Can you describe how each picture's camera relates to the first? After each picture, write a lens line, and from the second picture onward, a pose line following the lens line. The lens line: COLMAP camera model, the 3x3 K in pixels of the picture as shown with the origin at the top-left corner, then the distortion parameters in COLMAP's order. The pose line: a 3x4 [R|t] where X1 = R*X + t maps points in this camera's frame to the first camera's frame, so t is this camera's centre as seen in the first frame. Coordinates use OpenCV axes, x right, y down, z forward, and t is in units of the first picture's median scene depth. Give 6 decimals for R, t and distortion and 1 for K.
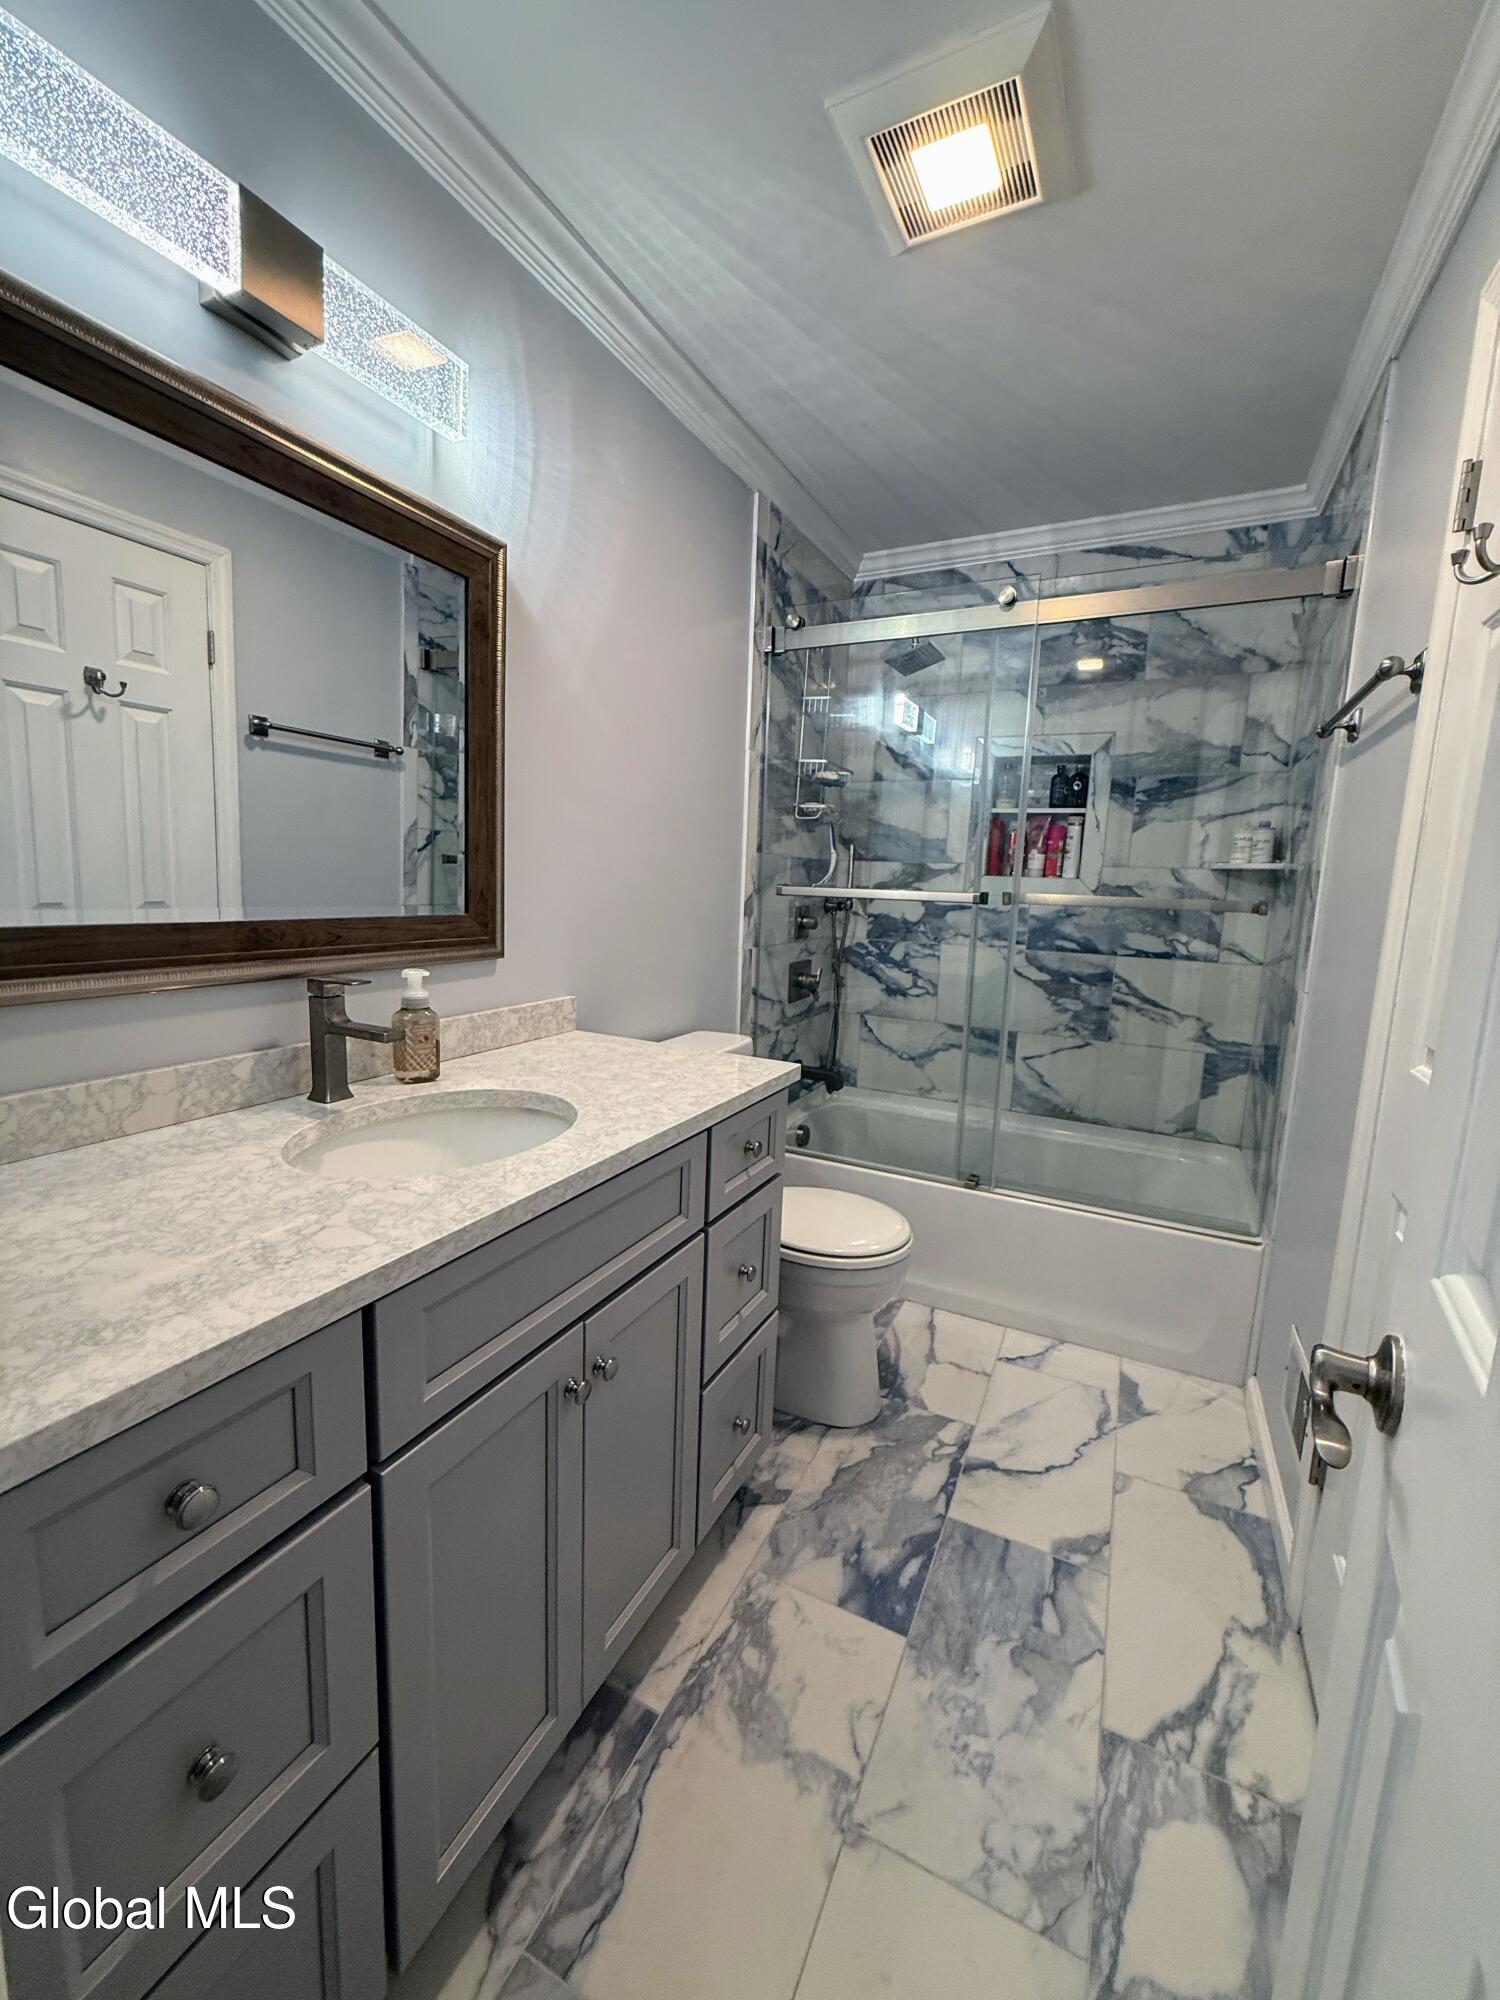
lens RADIAL K [[797.1, 0, 757.2], [0, 797.1, 993.8], [0, 0, 1]] dist [0.000796, -0.000093]
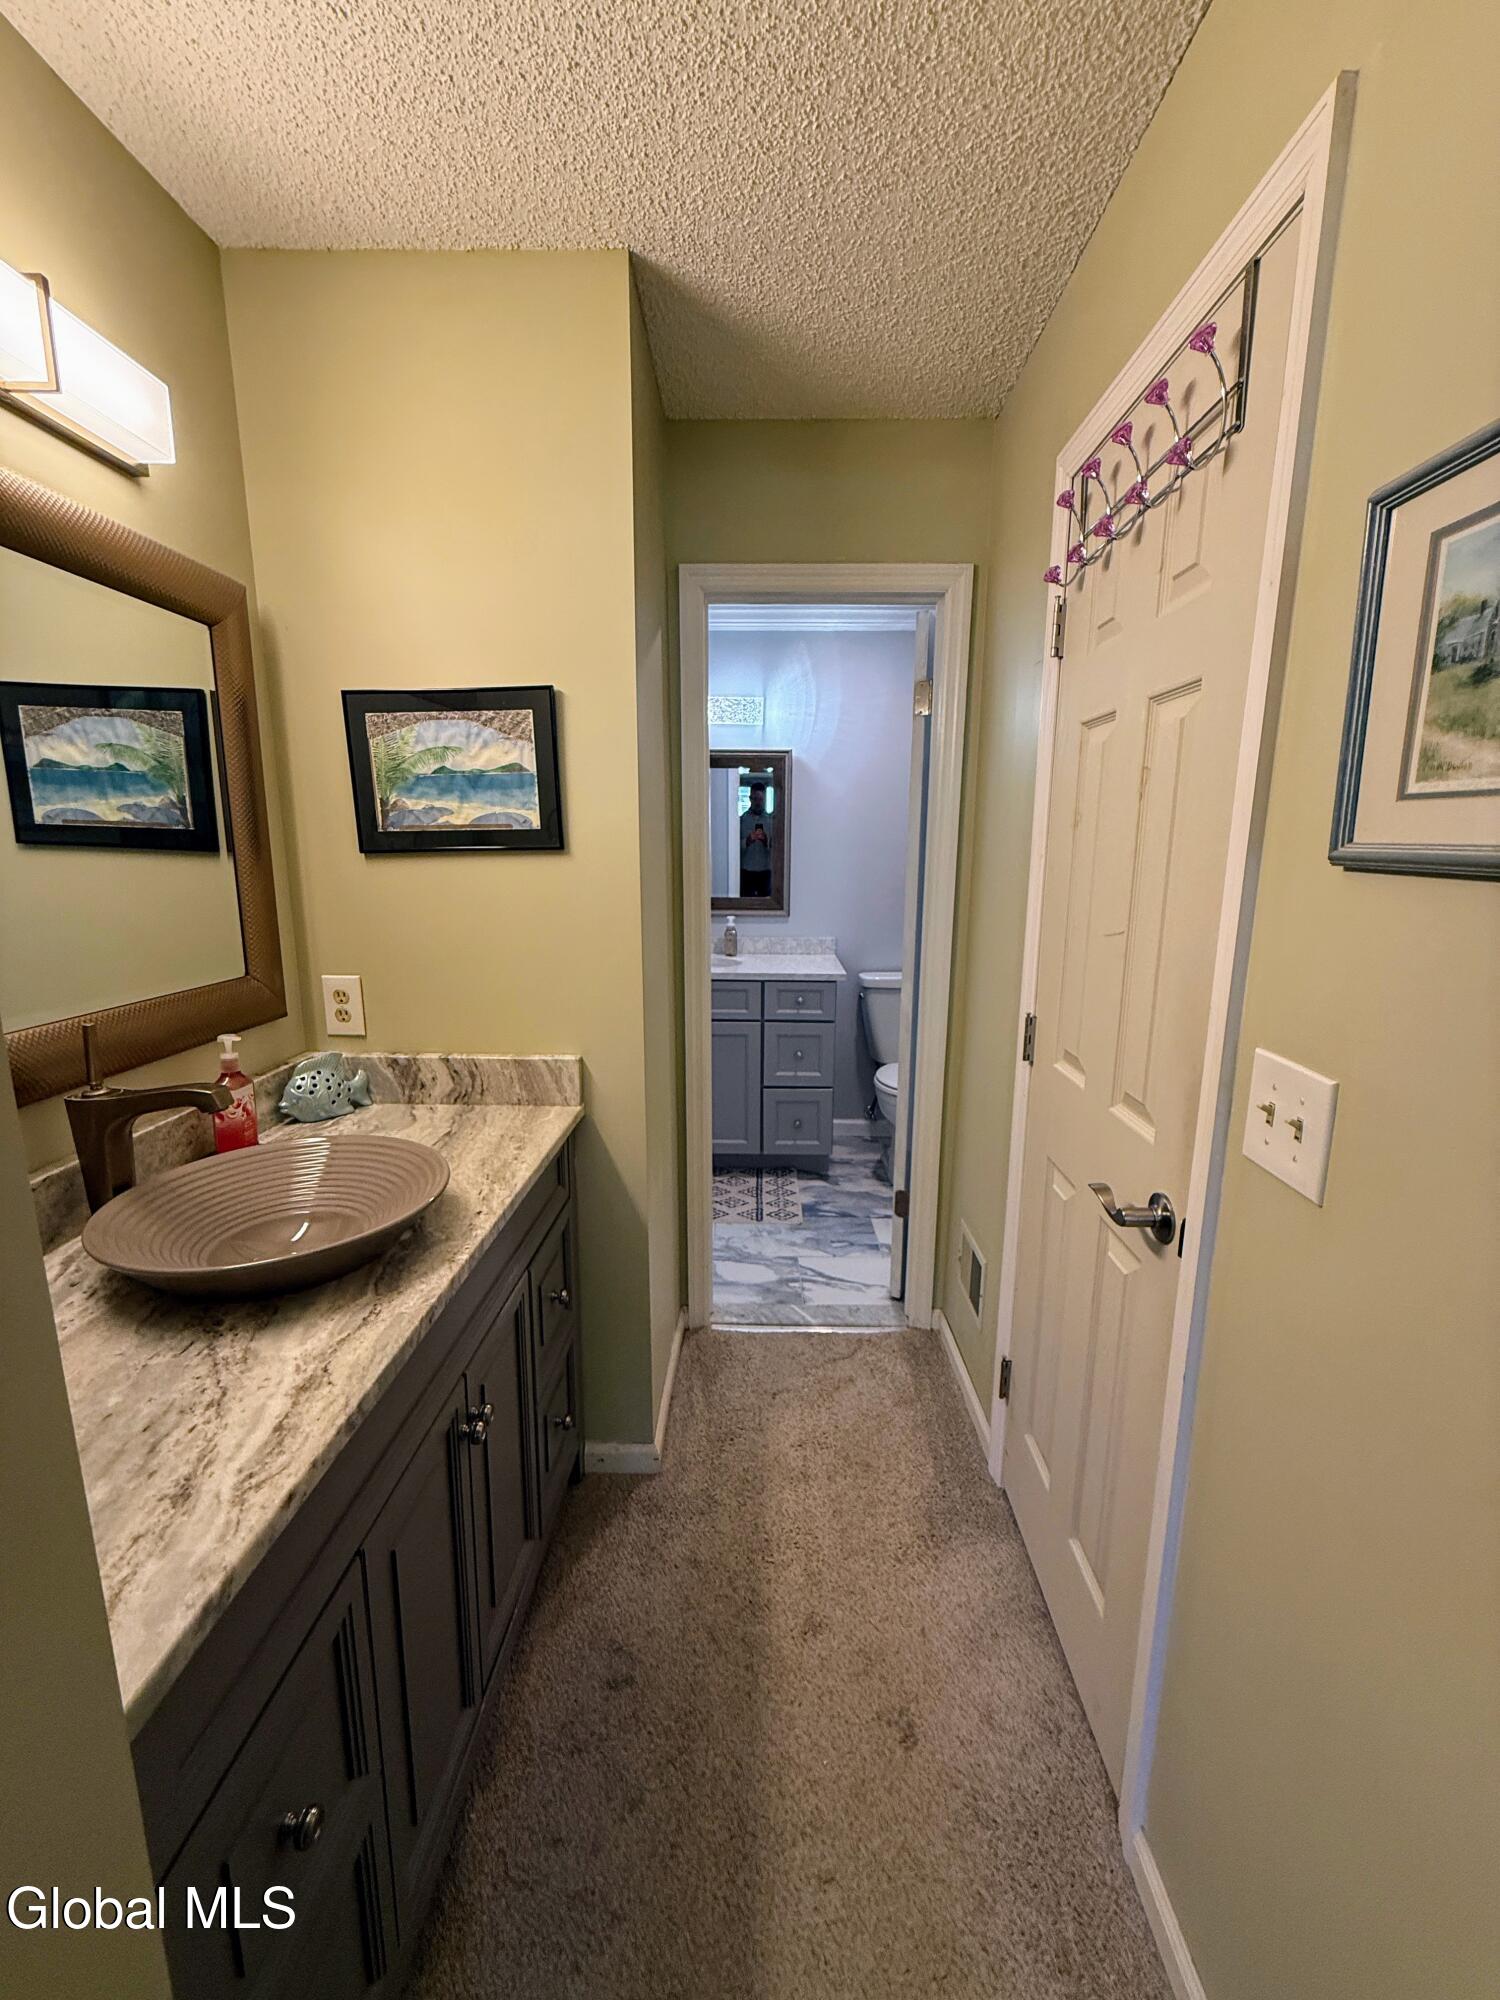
lens RADIAL K [[797.1, 0, 751.4], [0, 797.1, 993.7], [0, 0, 1]] dist [0.000796, -0.000093]
pose [[0.429544, 0.128408, -0.893870, 1.406310], [-0.119812, 0.989192, 0.084526, -0.003829], [0.895062, 0.070789, 0.440287, -0.108906]]
